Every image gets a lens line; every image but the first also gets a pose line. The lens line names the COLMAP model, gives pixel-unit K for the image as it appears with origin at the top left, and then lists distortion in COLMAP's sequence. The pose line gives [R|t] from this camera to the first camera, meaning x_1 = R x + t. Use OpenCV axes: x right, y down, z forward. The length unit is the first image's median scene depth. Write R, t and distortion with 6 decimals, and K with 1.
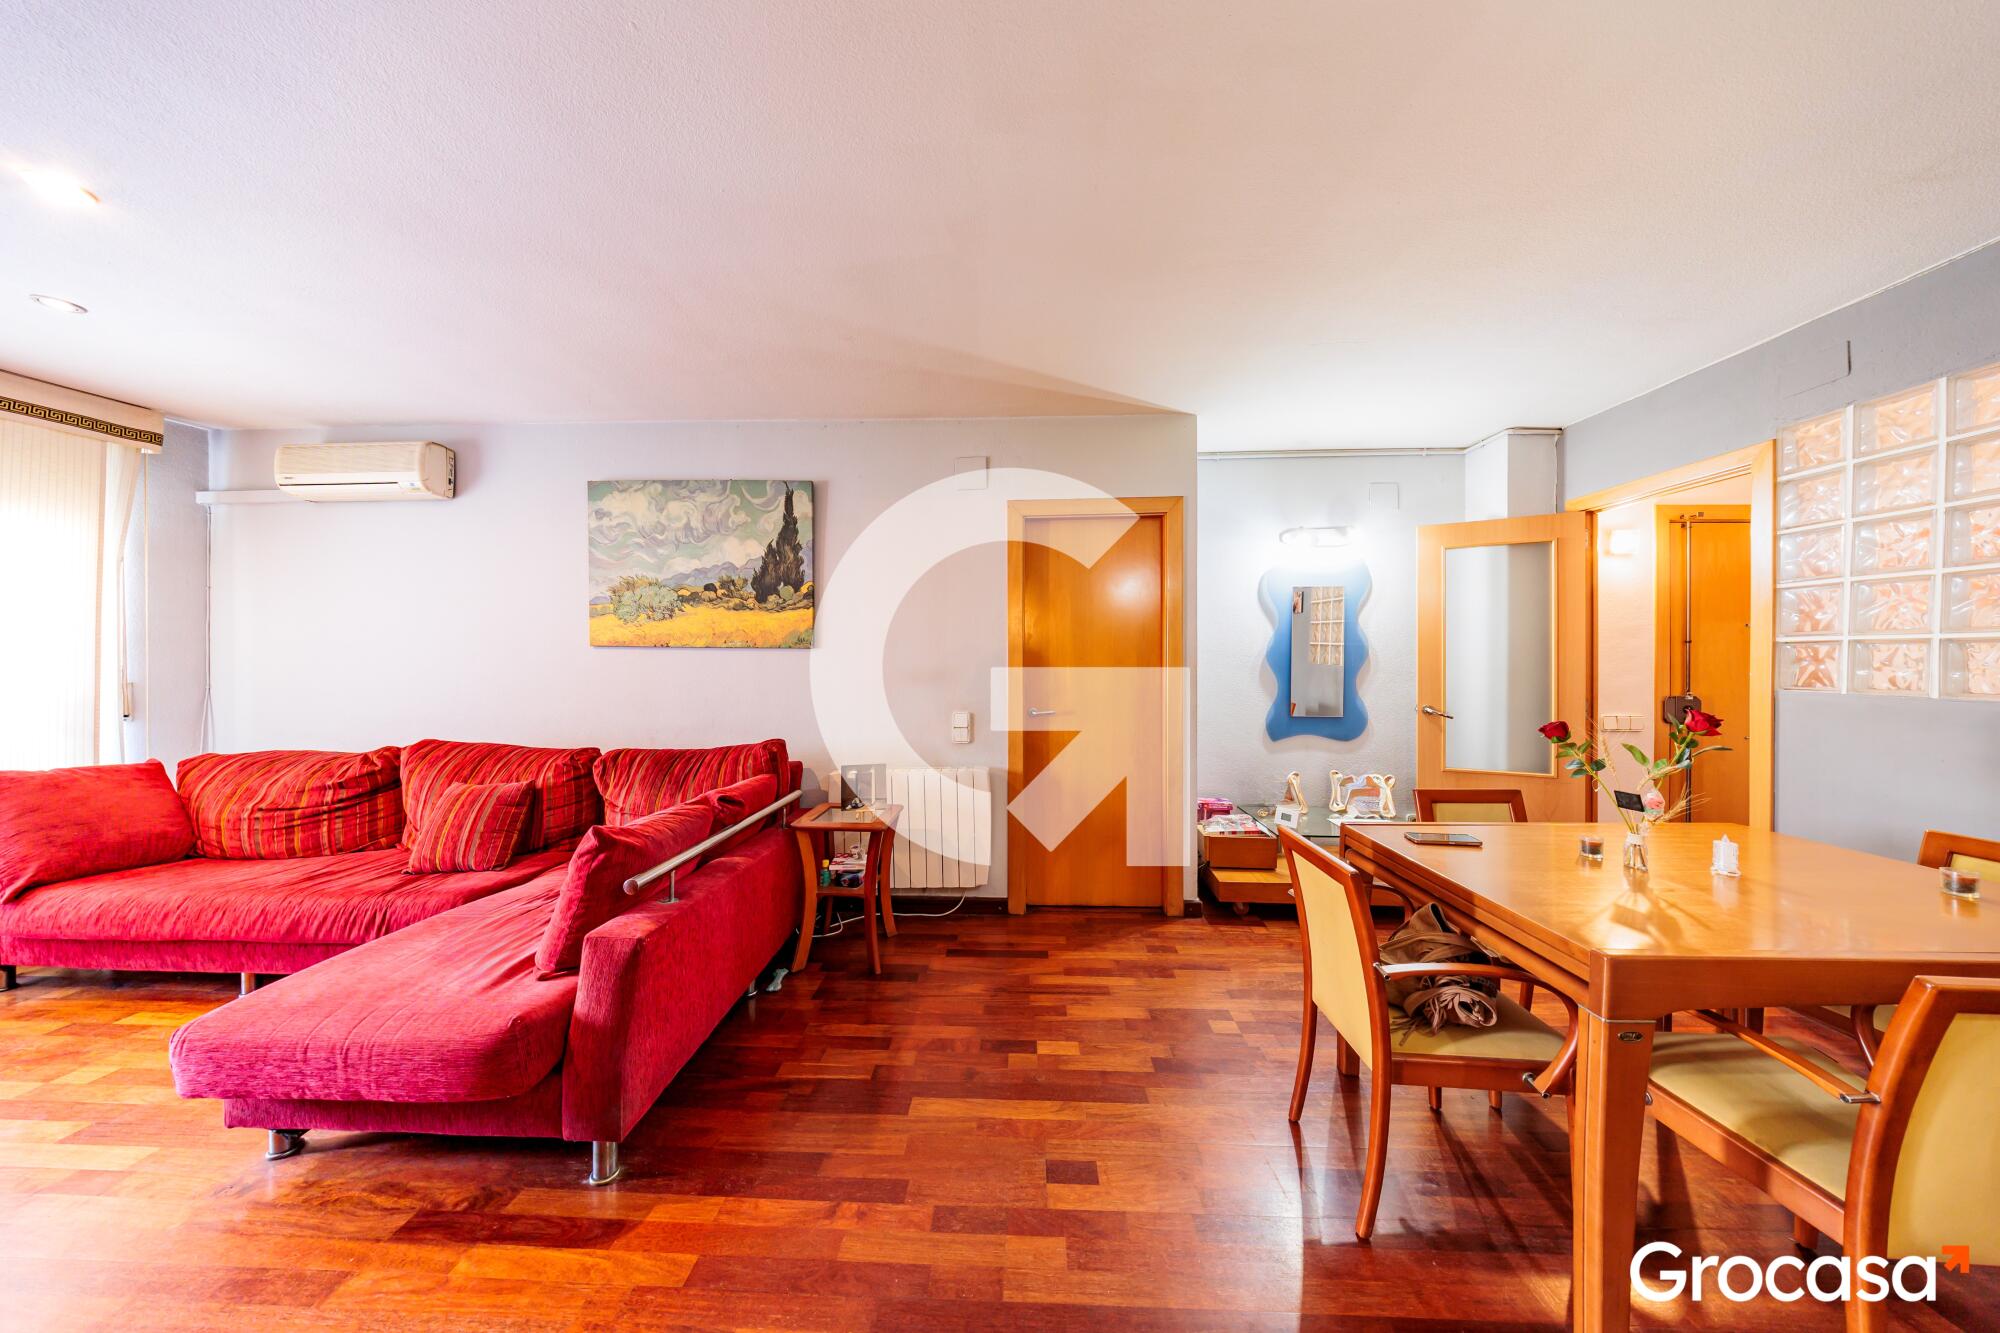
lens RADIAL K [[604.5, 0, 1001.8], [0, 604.5, 663.4], [0, 0, 1]] dist [-0.005724, -0.000135]
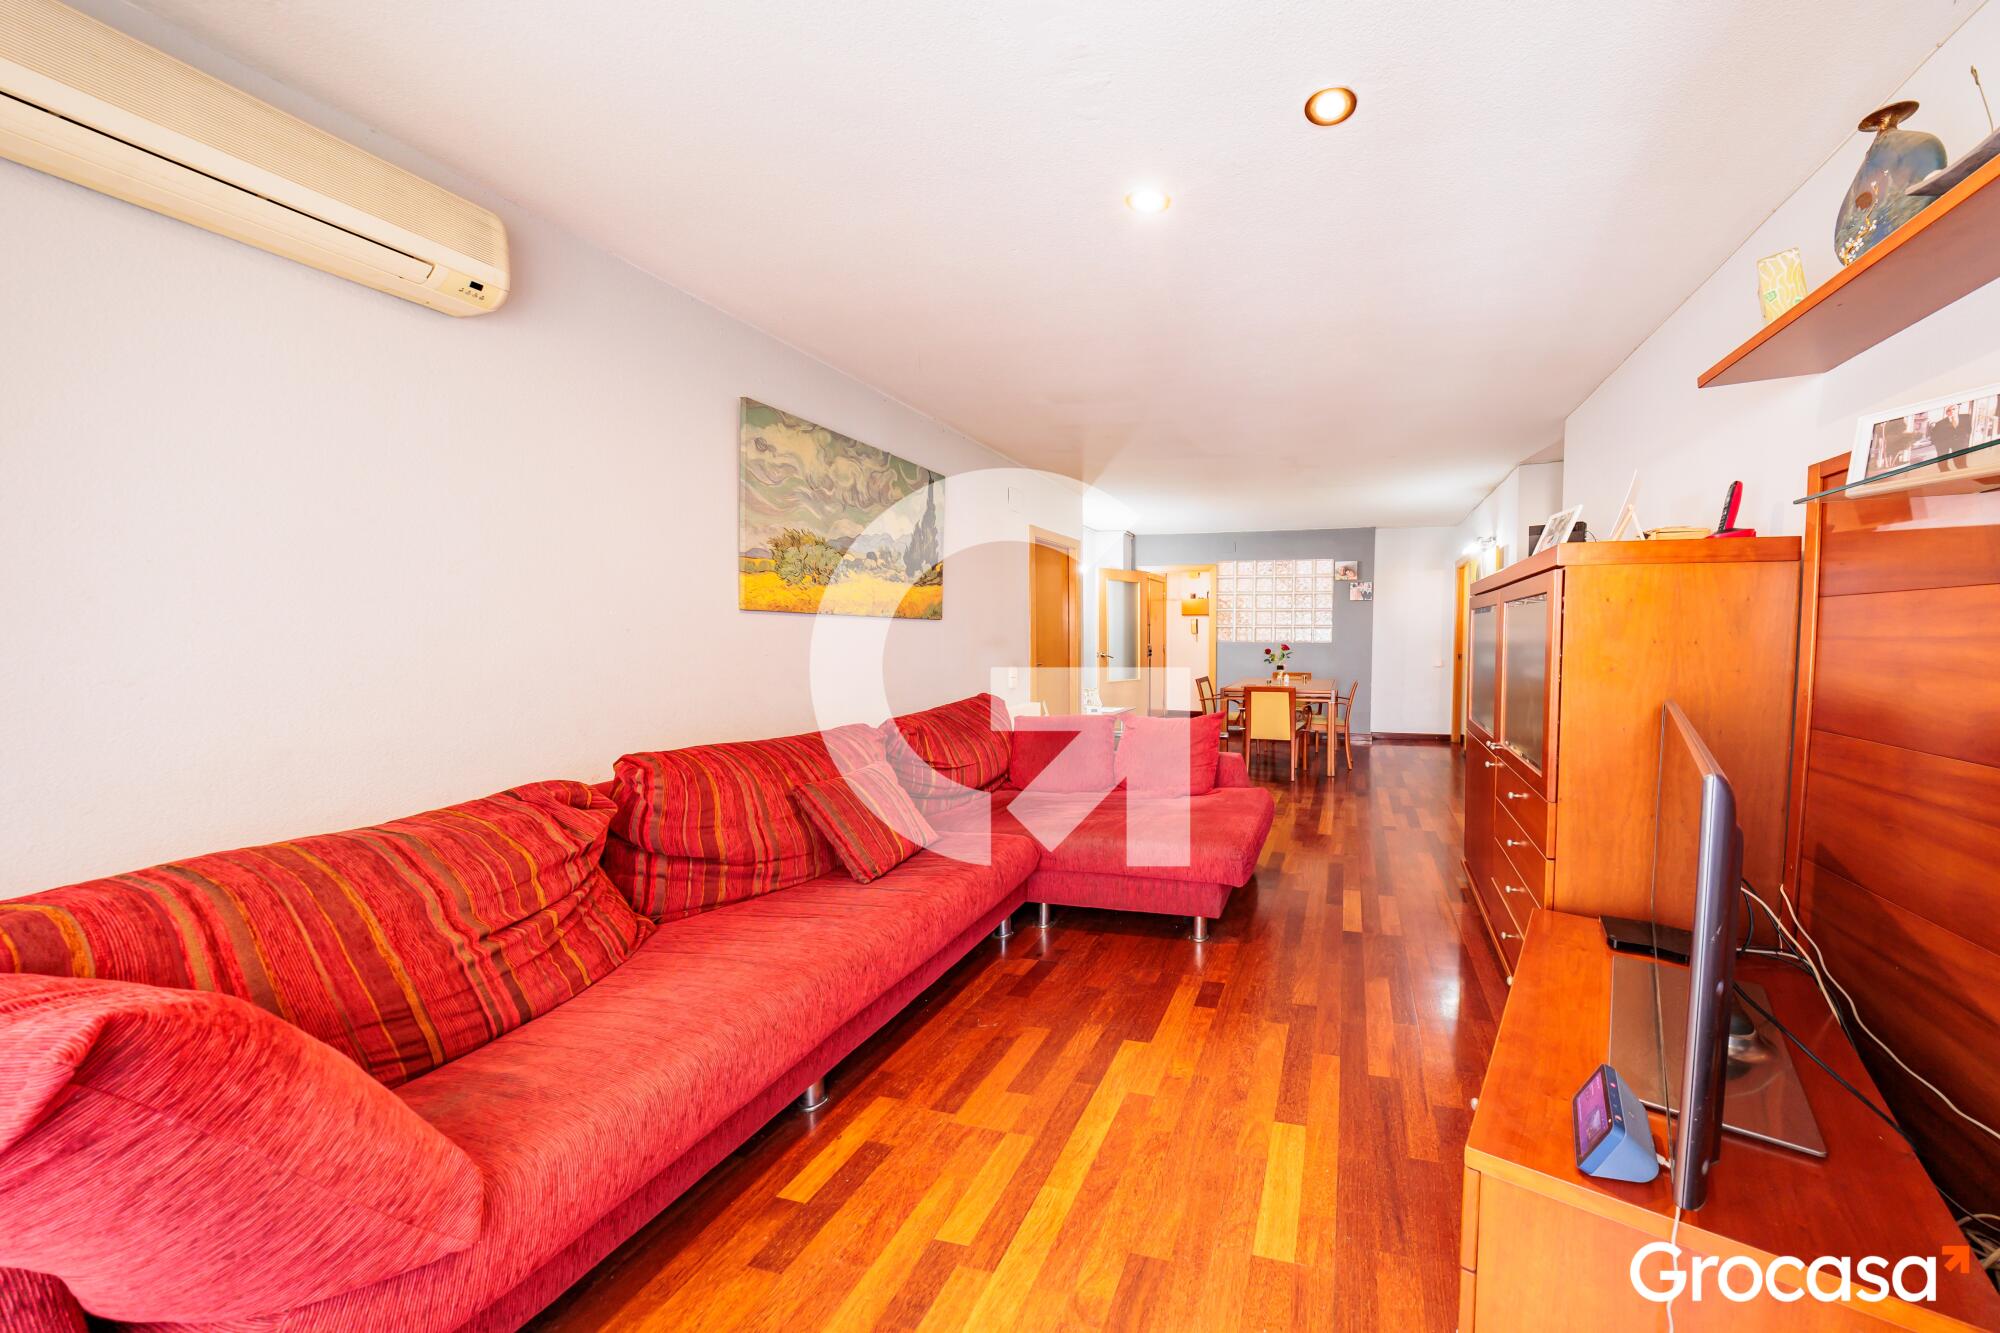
lens RADIAL K [[604.5, 0, 1001.8], [0, 604.5, 663.4], [0, 0, 1]] dist [-0.005724, -0.000135]
pose [[0.443307, -0.042112, 0.895380, -1.374979], [0.006547, 0.999021, 0.043744, 0.010023], [-0.896346, -0.013530, 0.443149, 0.387602]]
